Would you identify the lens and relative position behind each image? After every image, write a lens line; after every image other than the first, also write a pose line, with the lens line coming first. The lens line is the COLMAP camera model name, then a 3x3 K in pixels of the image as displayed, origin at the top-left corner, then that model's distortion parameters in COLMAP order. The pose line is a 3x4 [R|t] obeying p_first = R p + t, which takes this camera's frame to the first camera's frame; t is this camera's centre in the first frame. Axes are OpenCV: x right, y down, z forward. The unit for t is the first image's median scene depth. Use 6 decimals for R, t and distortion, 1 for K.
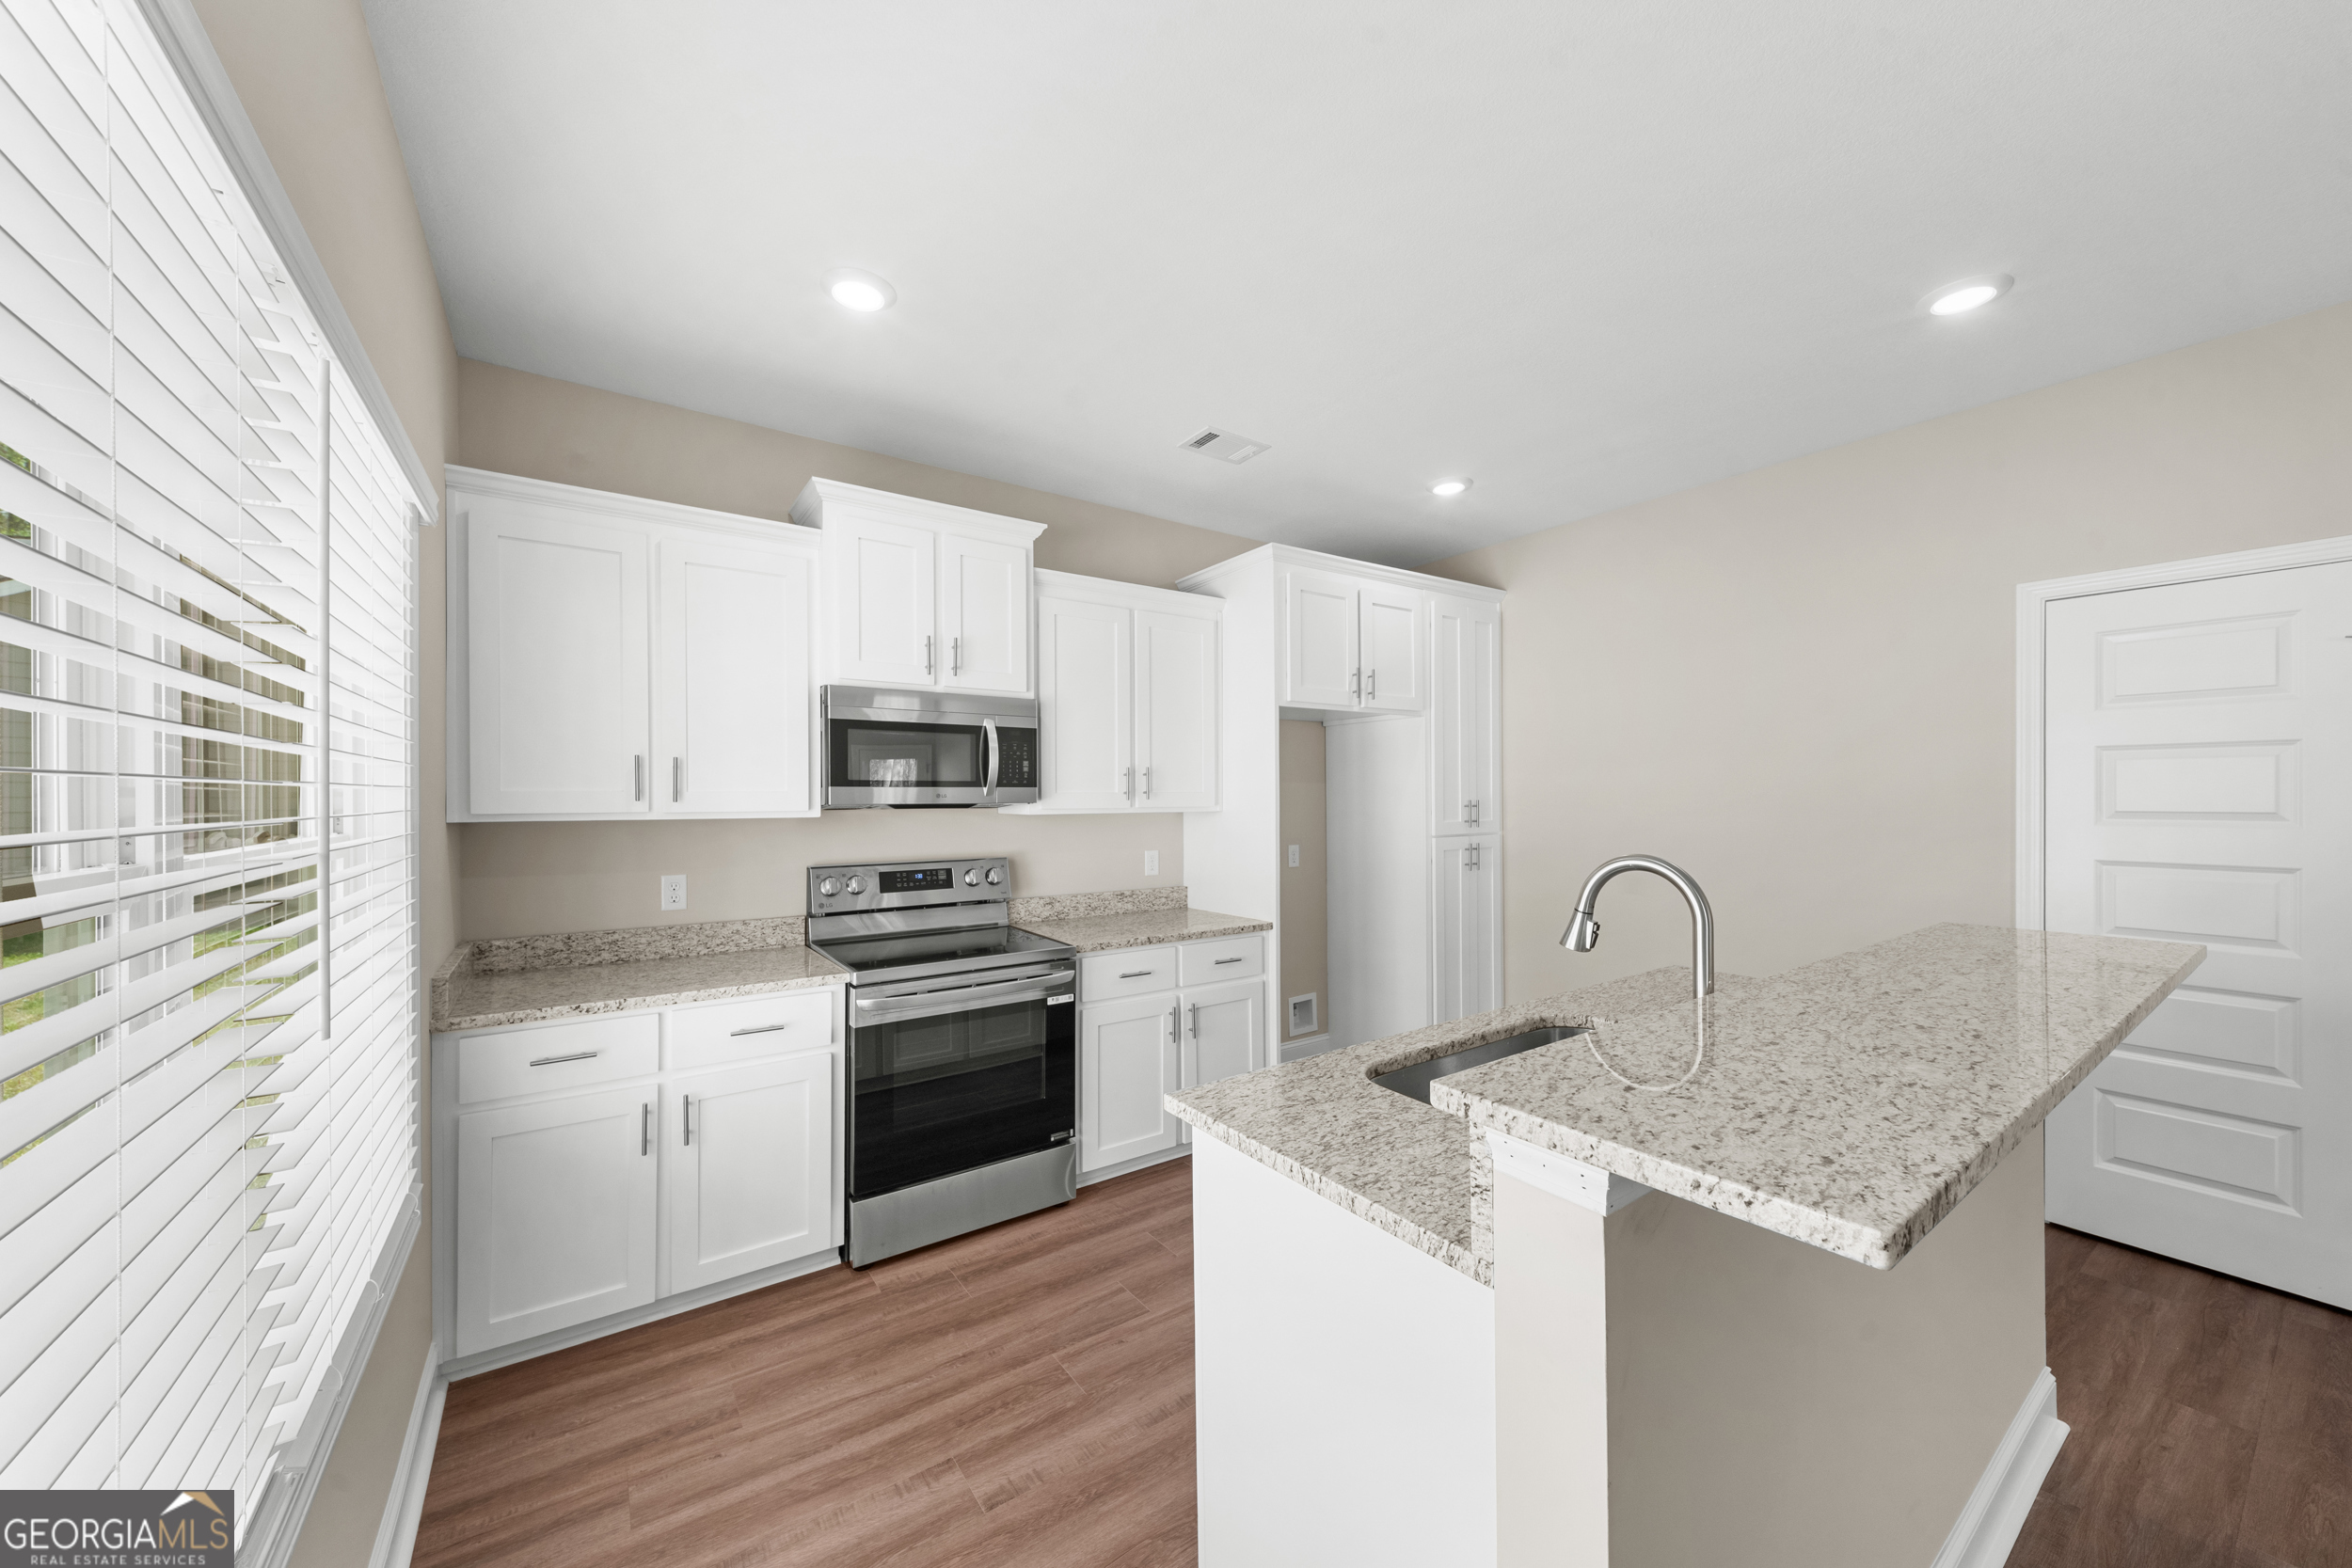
lens RADIAL K [[837.5, 0, 1168.9], [0, 837.5, 779.0], [0, 0, 1]] dist [-0.000111, 0.000034]
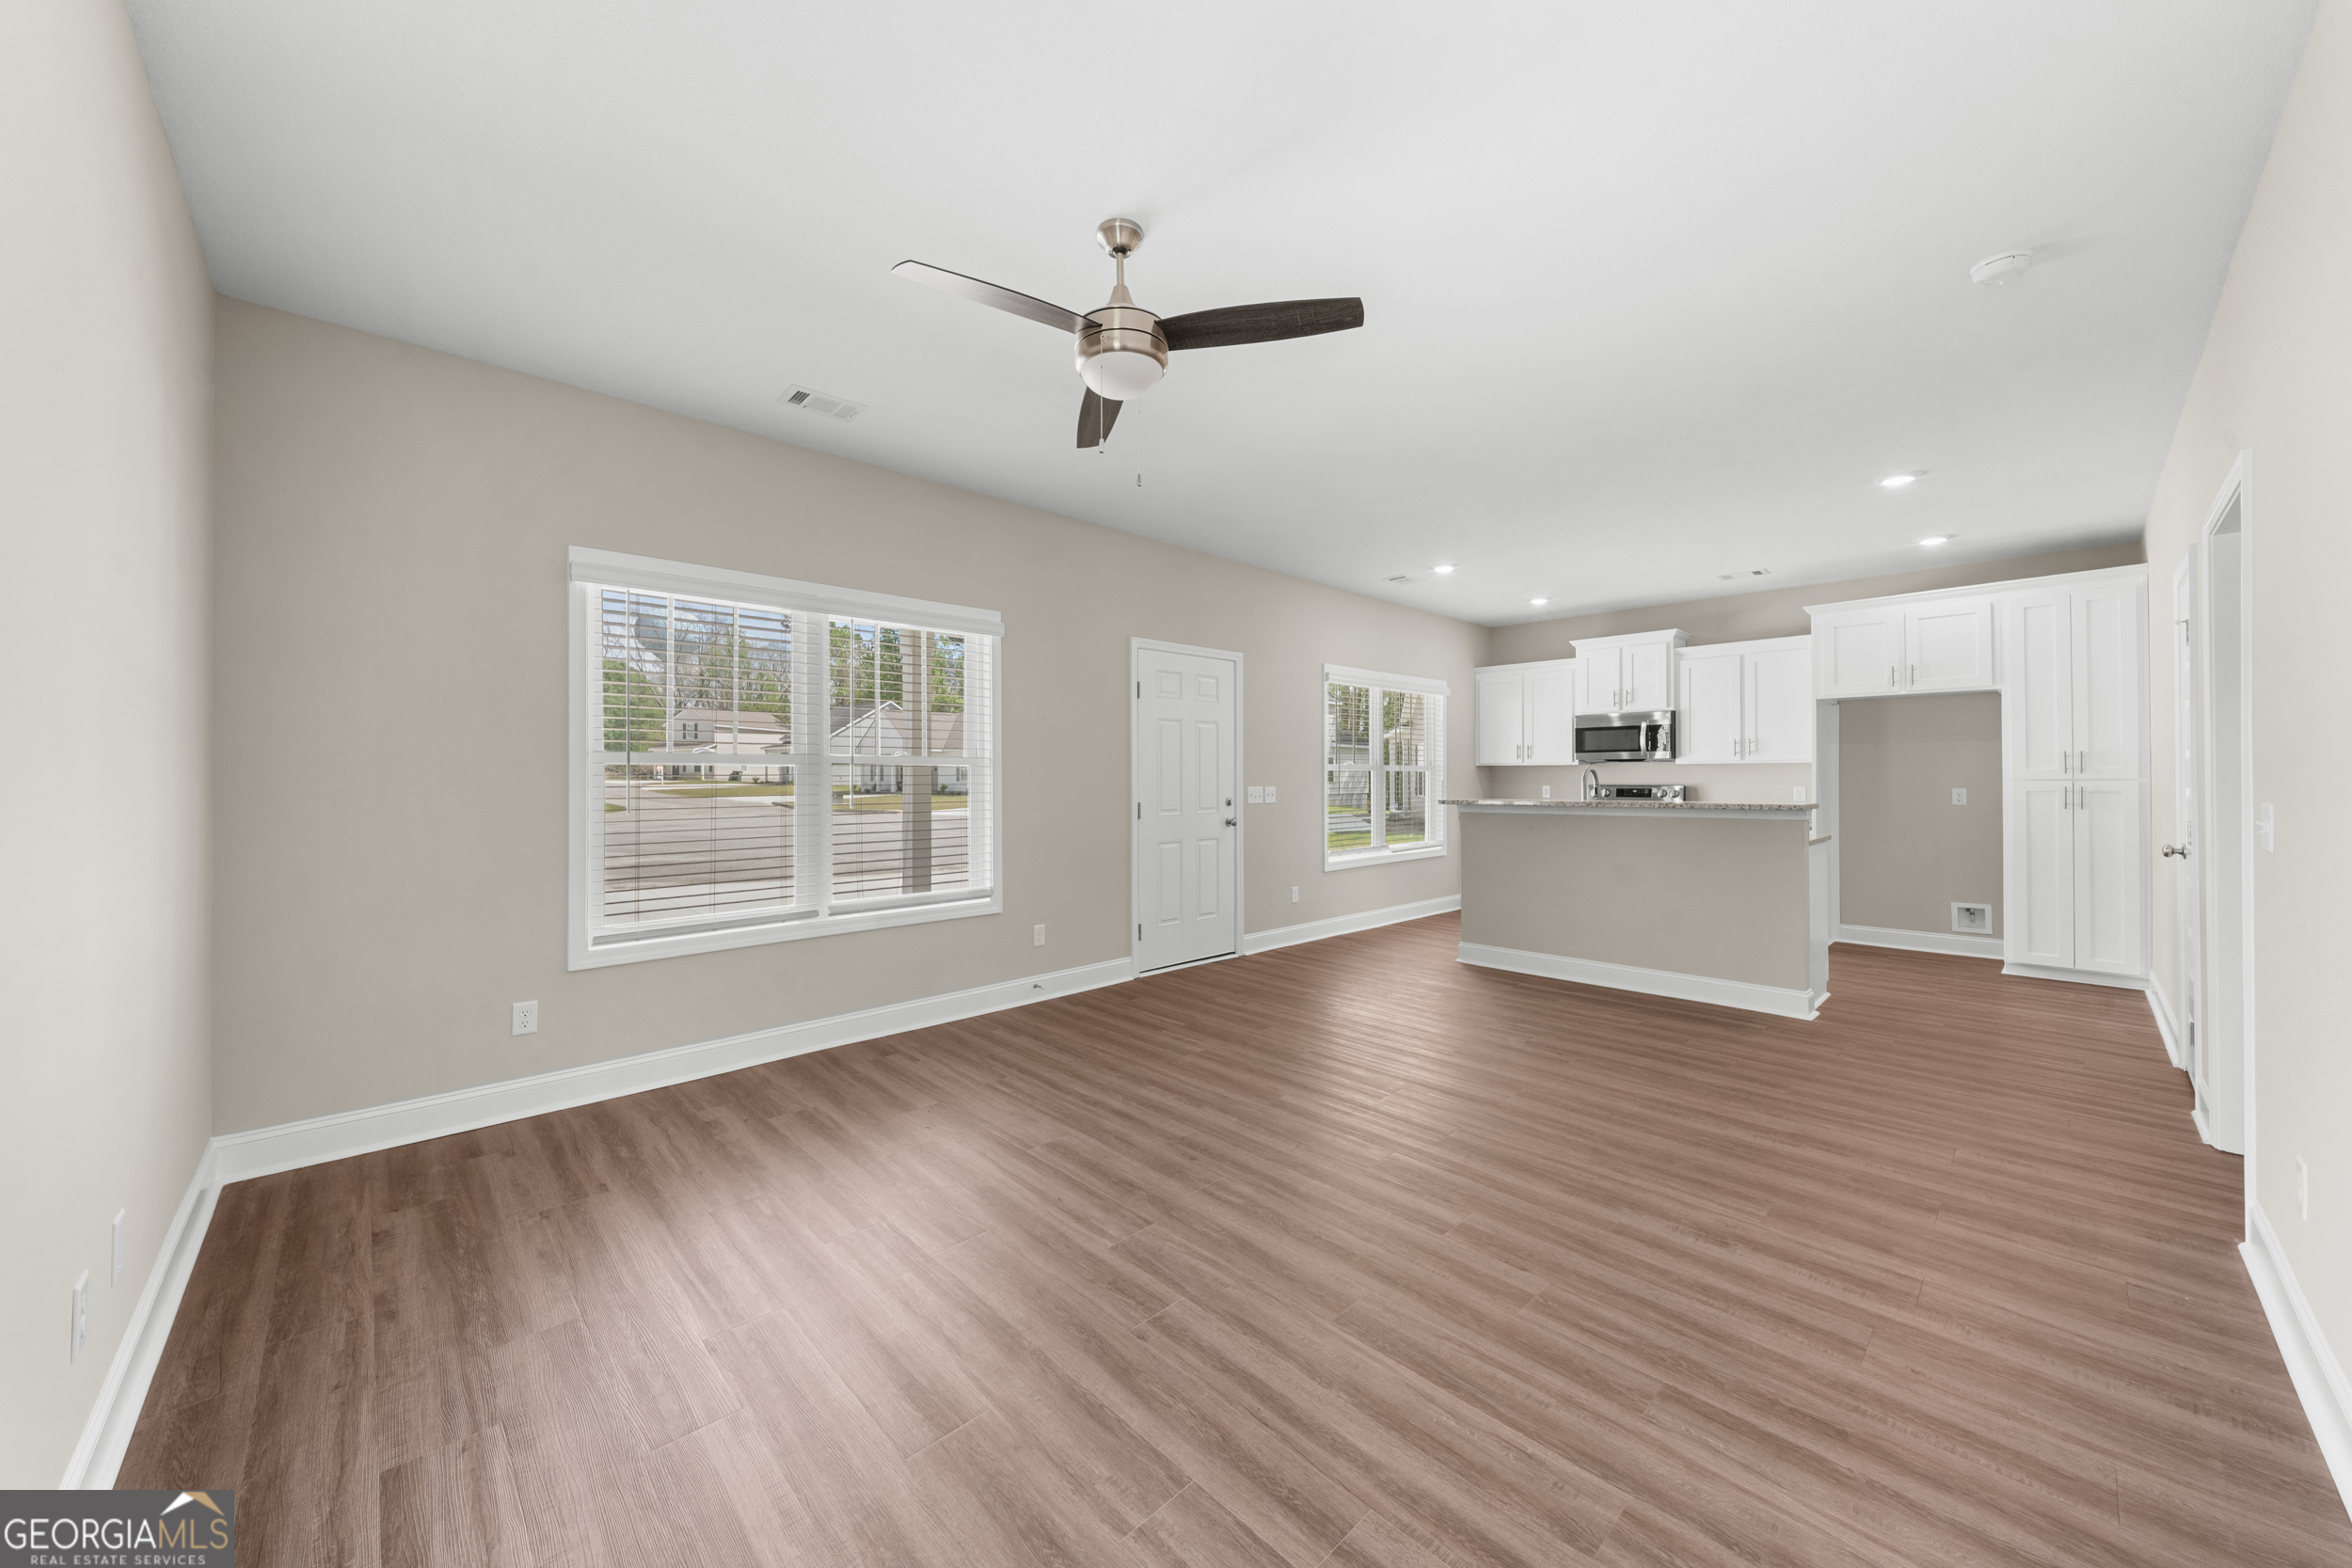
lens RADIAL K [[837.5, 0, 1168.9], [0, 837.5, 779.0], [0, 0, 1]] dist [-0.000111, 0.000034]
pose [[0.149906, 0.002279, -0.988698, 2.333940], [0.017872, 0.999828, 0.005015, 0.062679], [0.988539, -0.018421, 0.149839, -0.808208]]
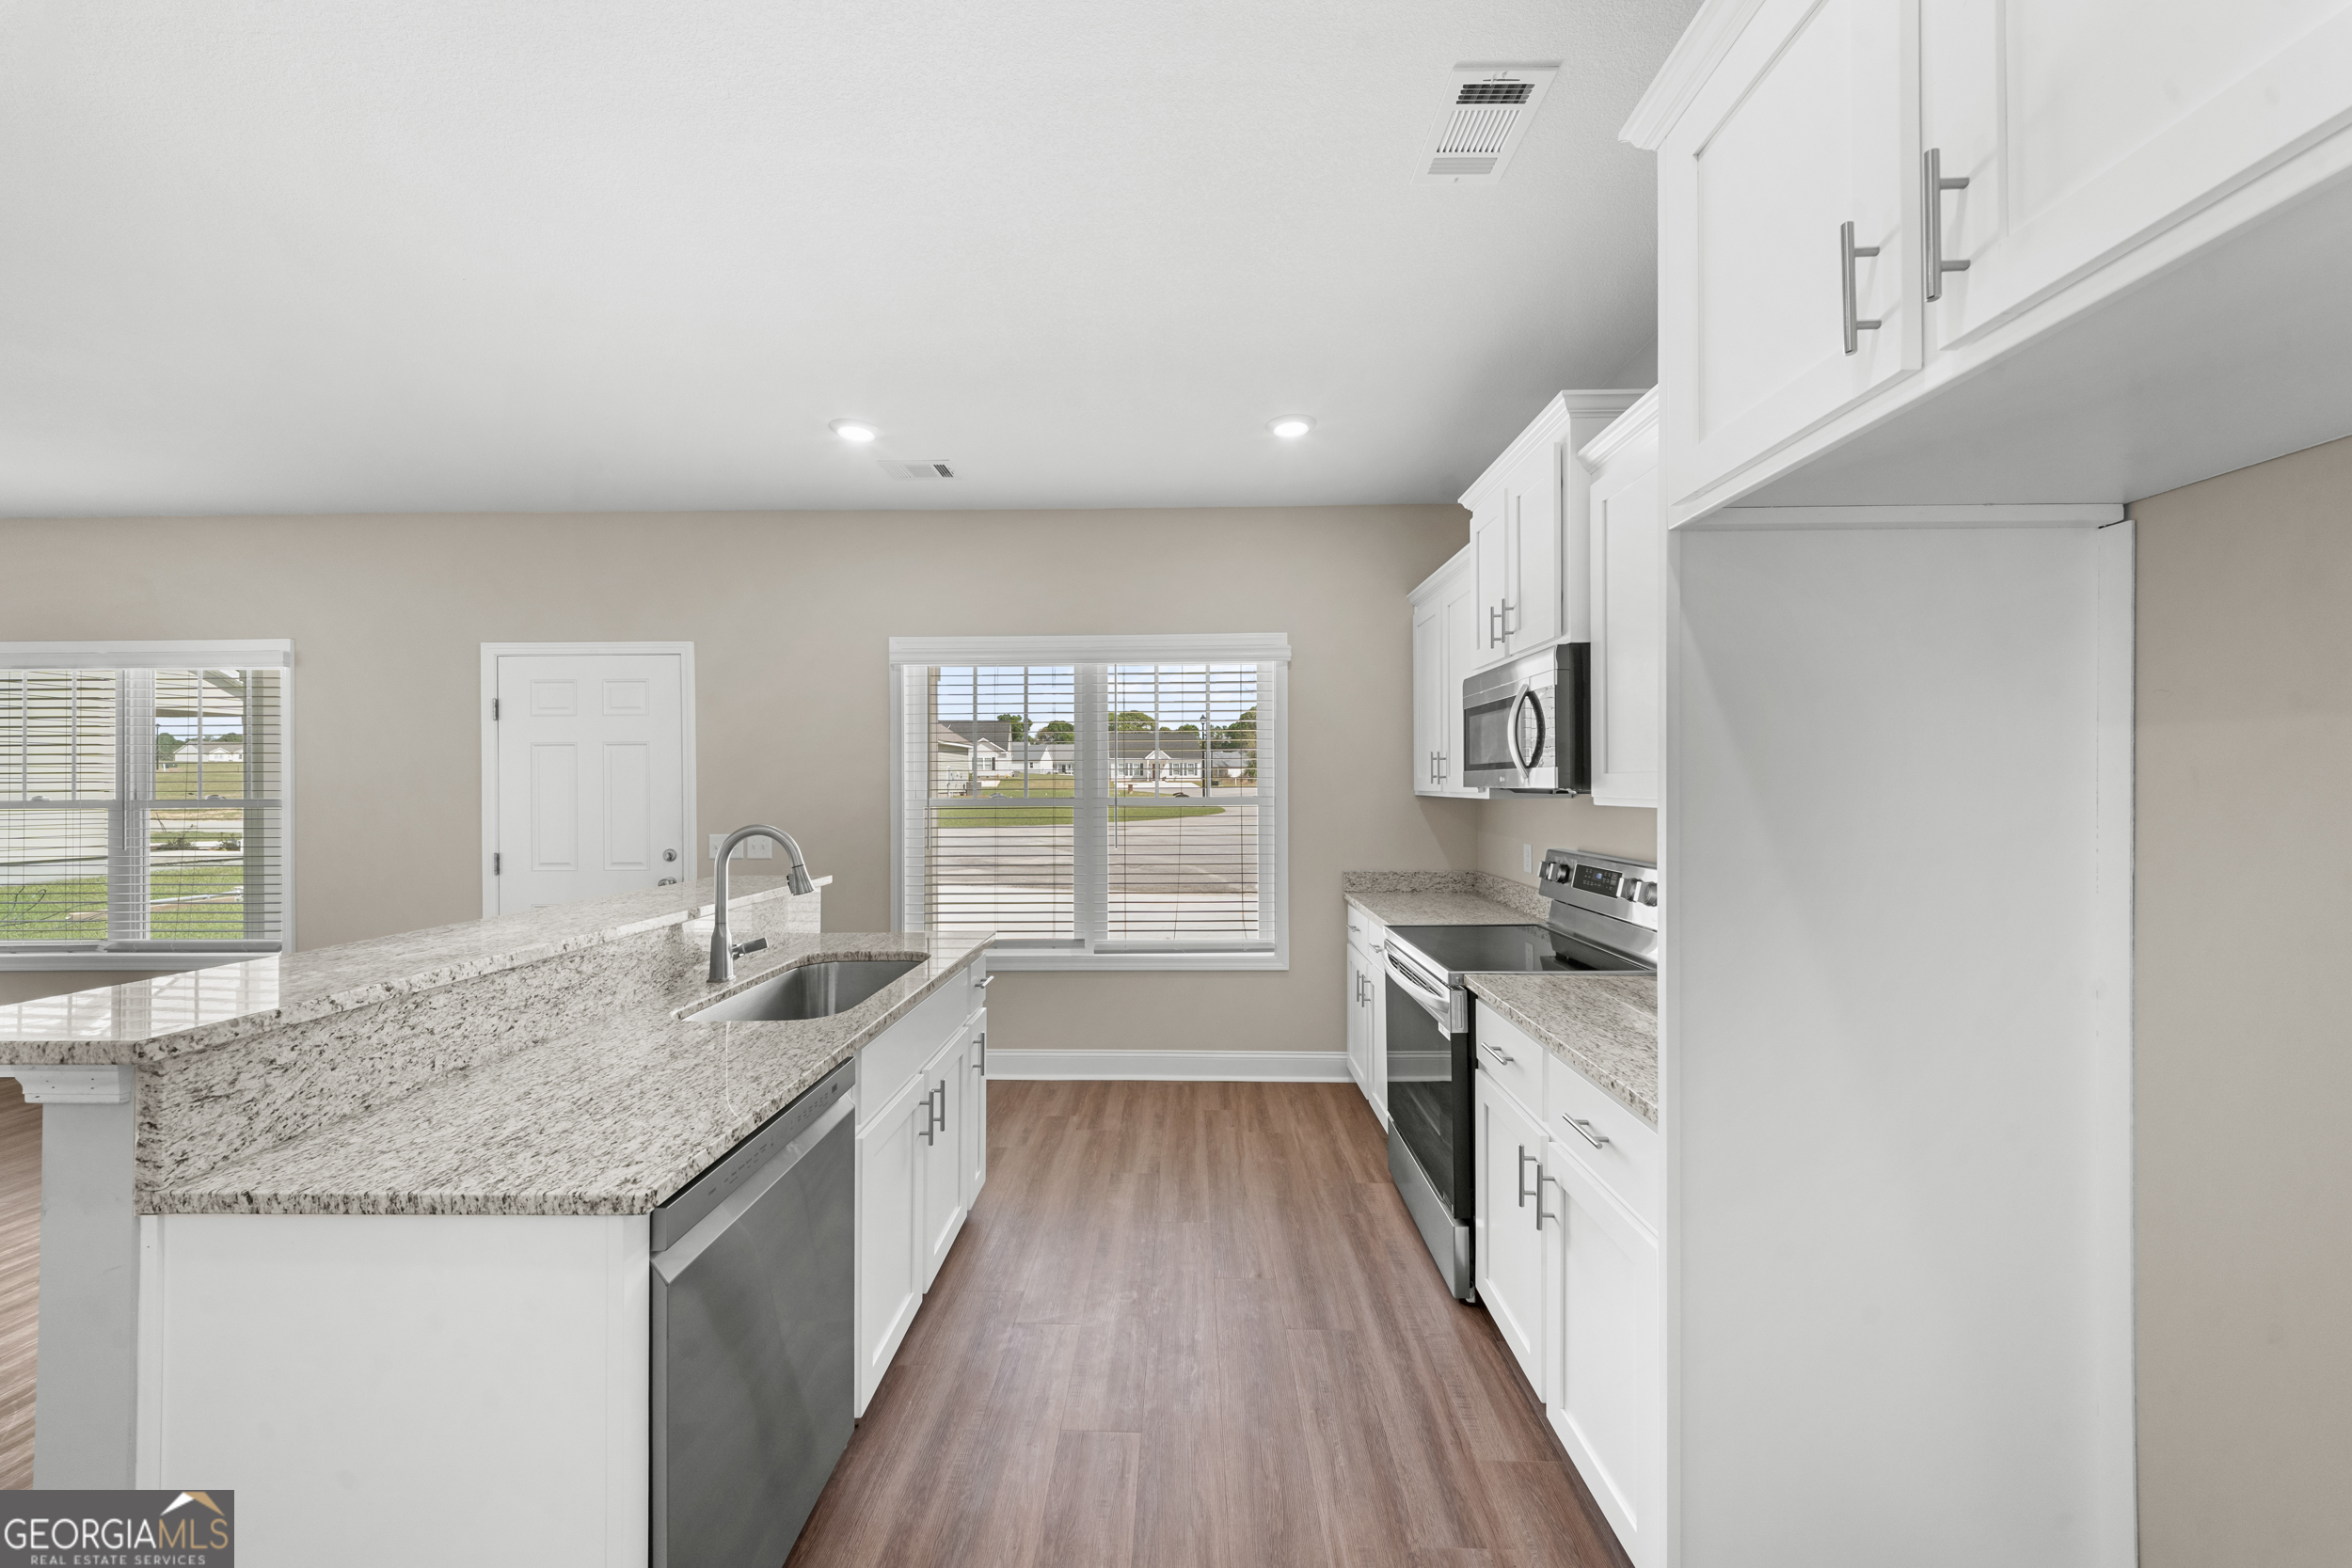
lens RADIAL K [[837.5, 0, 1168.9], [0, 837.5, 779.0], [0, 0, 1]] dist [-0.000111, 0.000034]
pose [[-0.583447, -0.001745, -0.812149, 0.806890], [0.017927, 0.999726, -0.015028, 0.034738], [0.811953, -0.023328, -0.583256, 1.490503]]
